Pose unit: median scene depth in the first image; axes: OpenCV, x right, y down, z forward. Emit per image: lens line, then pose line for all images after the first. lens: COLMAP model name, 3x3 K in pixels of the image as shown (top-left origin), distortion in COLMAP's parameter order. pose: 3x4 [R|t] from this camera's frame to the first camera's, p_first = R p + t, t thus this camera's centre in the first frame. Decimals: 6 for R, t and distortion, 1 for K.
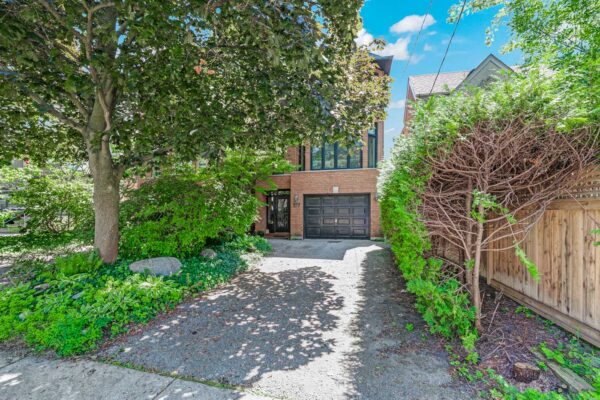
lens RADIAL K [[245.6, 0, 297.6], [0, 245.6, 202.9], [0, 0, 1]] dist [-0.001856, -0.000257]
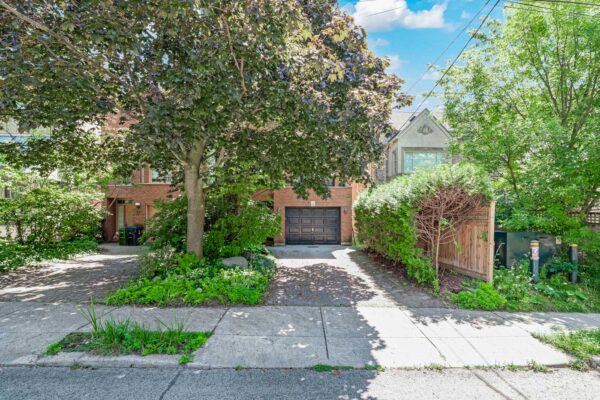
lens RADIAL K [[257.2, 0, 299.0], [0, 257.2, 211.5], [0, 0, 1]] dist [-0.000406, -0.000070]
pose [[0.969013, 0.006512, 0.246924, -0.221809], [-0.007469, 0.999968, 0.002937, -0.018211], [-0.246897, -0.004691, 0.969030, -0.195975]]
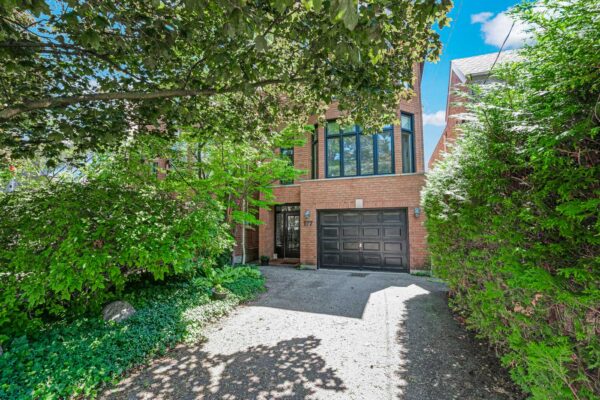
lens RADIAL K [[249.8, 0, 300.0], [0, 249.8, 200.0], [0, 0, 1]] dist [-0.000637, -0.000035]
pose [[0.993934, -0.008050, -0.109682, 0.060050], [-0.001153, 0.996500, -0.083587, 0.000565], [0.109971, 0.083206, 0.990446, 0.227723]]
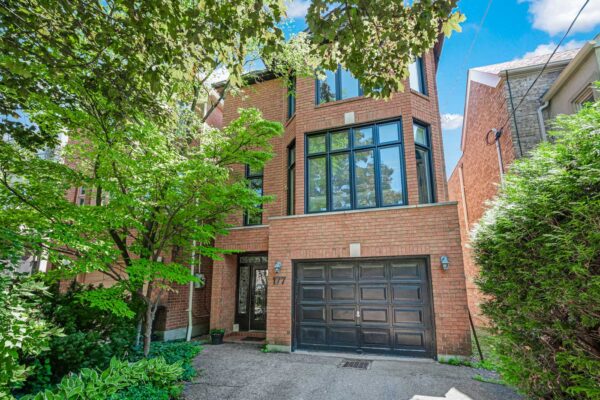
lens RADIAL K [[259.7, 0, 300.2], [0, 259.7, 239.7], [0, 0, 1]] dist [-0.000649, -0.000041]
pose [[0.998202, -0.009173, -0.059239, 0.076073], [0.000229, 0.988797, -0.149265, 0.005284], [0.059944, 0.148983, 0.987021, 0.477035]]
